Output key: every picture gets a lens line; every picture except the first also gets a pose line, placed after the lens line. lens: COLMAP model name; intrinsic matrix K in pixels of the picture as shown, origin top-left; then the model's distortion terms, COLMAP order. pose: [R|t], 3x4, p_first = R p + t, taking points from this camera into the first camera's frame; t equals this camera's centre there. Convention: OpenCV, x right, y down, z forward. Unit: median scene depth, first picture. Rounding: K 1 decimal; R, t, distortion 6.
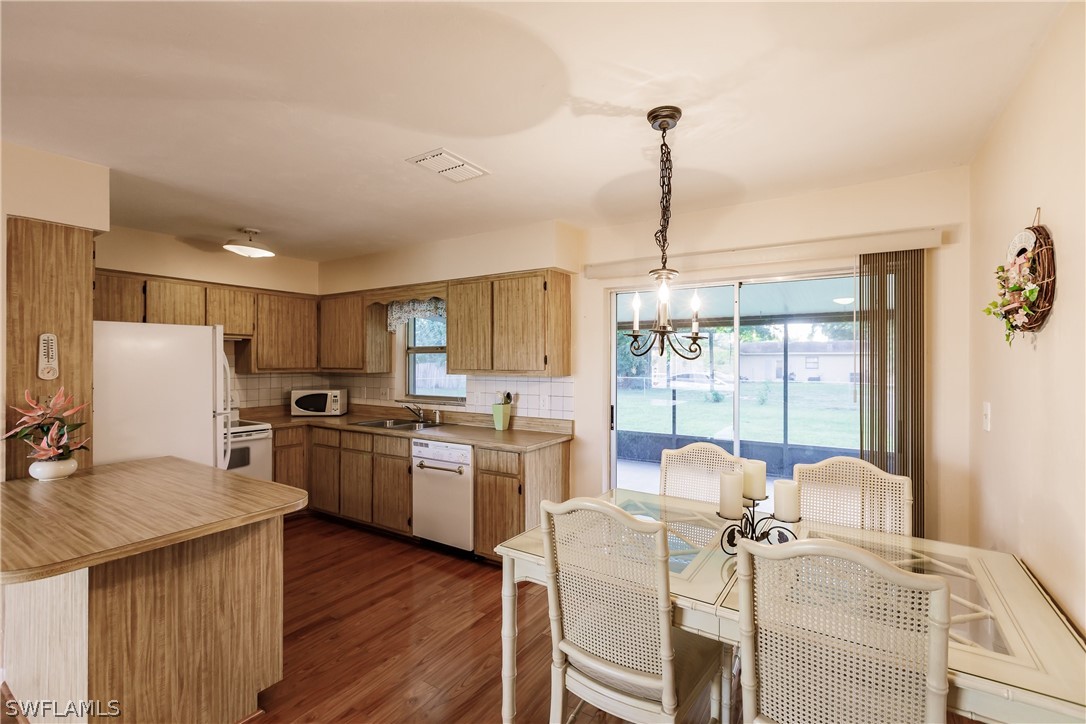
lens RADIAL K [[482.8, 0, 544.2], [0, 482.8, 359.4], [0, 0, 1]] dist [0.001486, 0.000187]
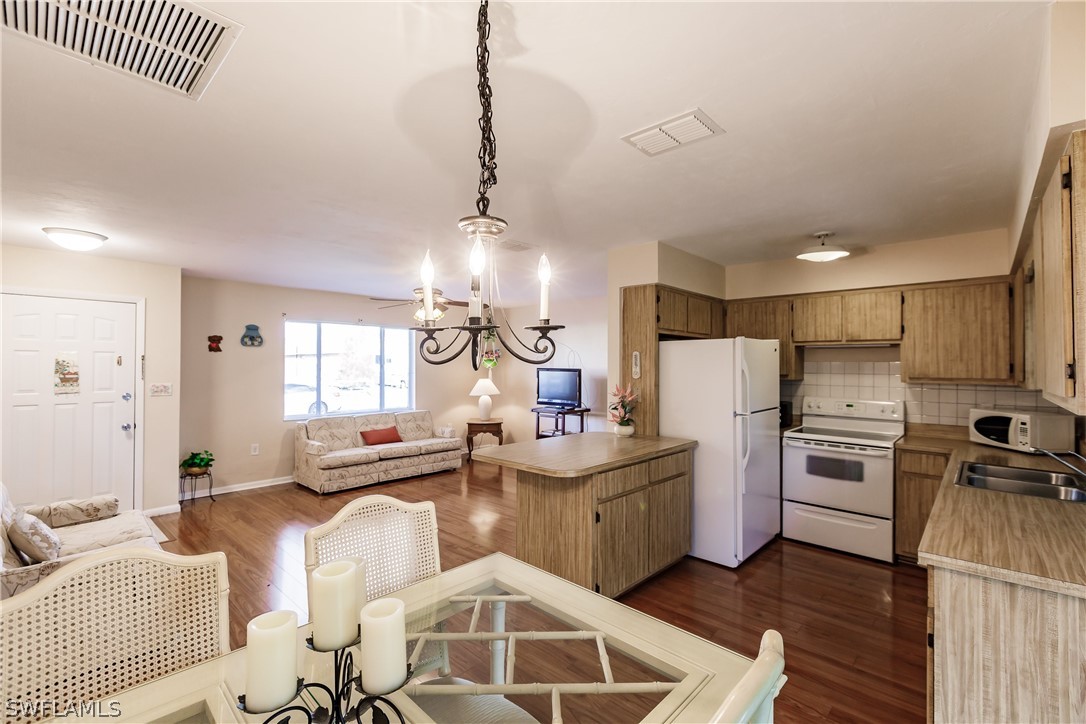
lens RADIAL K [[474.0, 0, 545.1], [0, 474.0, 359.6], [0, 0, 1]] dist [-0.000715, -0.000598]
pose [[-0.178633, -0.011815, -0.983845, 0.378987], [-0.000841, 0.999929, -0.011855, -0.002735], [0.983915, -0.001291, -0.178631, 0.554434]]
